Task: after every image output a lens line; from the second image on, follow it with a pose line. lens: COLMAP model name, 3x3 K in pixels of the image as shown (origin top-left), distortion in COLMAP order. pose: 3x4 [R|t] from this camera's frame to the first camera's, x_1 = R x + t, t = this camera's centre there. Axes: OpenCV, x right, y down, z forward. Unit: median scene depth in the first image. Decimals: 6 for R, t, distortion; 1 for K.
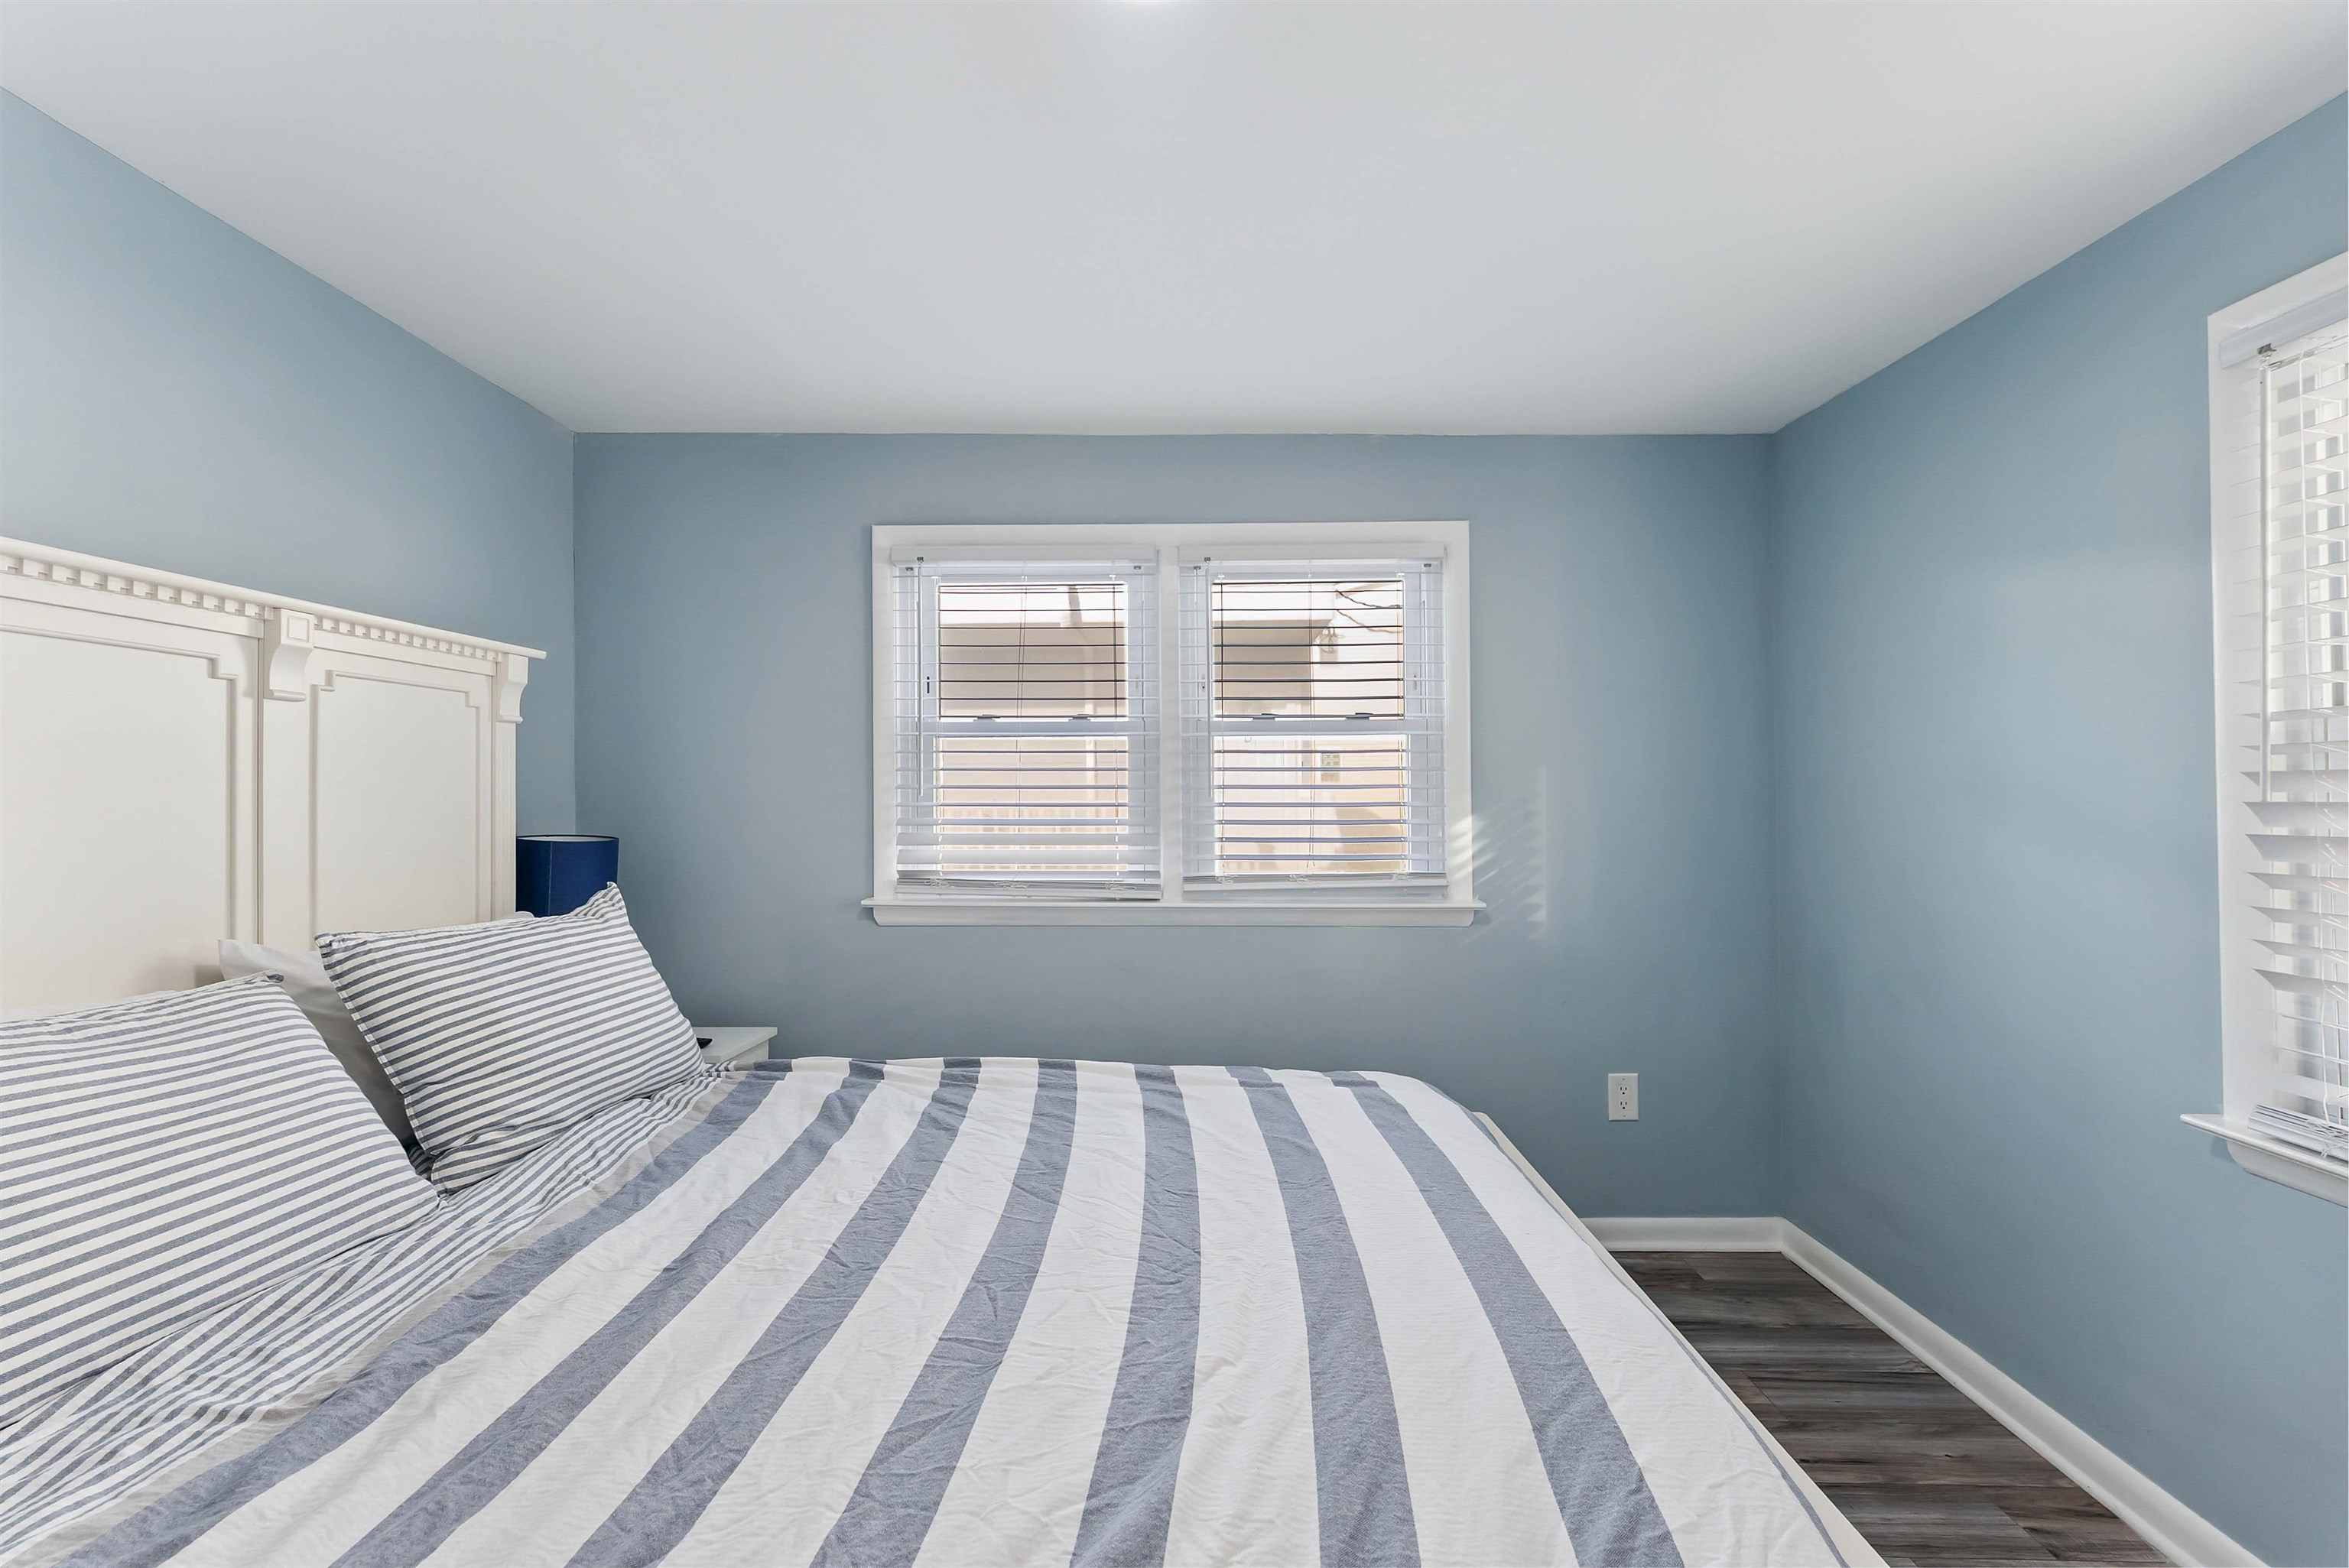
lens RADIAL K [[963.4, 0, 1174.5], [0, 963.4, 784.0], [0, 0, 1]] dist [0.002686, -0.000422]
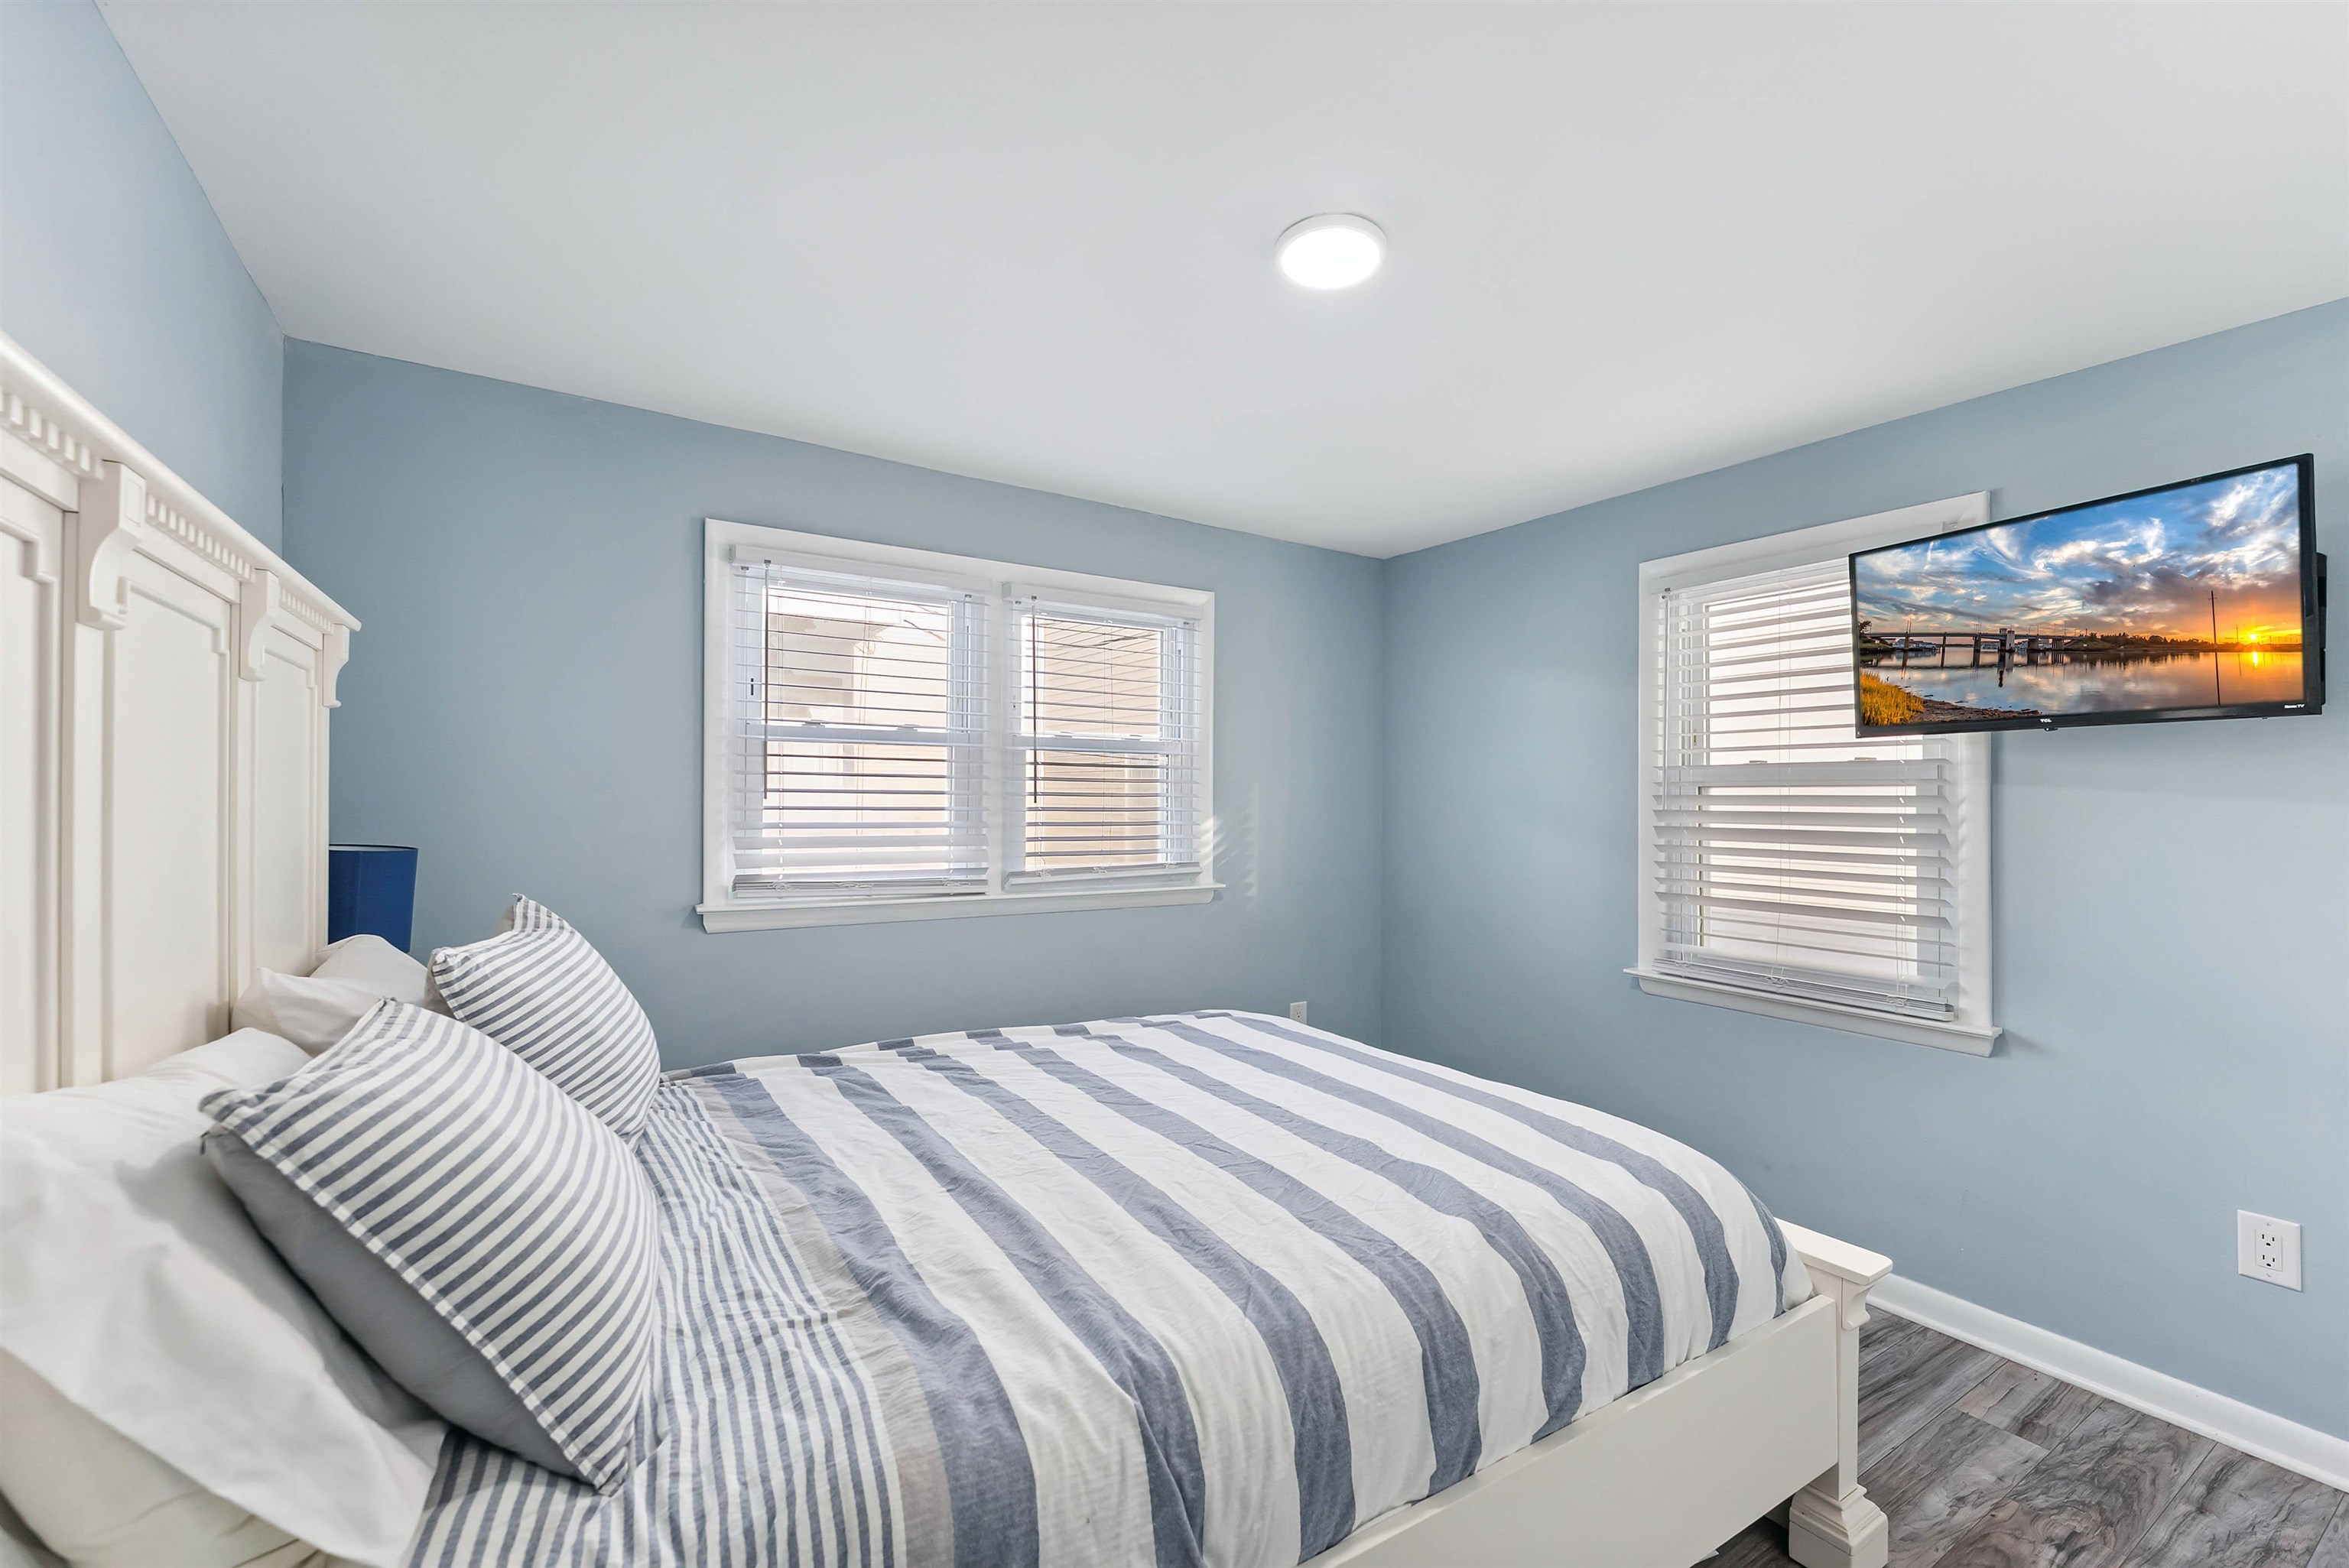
lens RADIAL K [[988.0, 0, 1180.1], [0, 988.0, 805.7], [0, 0, 1]] dist [-0.000389, -0.000085]
pose [[0.826337, 0.005523, 0.563148, -0.487611], [-0.015275, 0.999804, 0.012609, -0.000585], [-0.562968, -0.019021, 0.826260, -0.088232]]
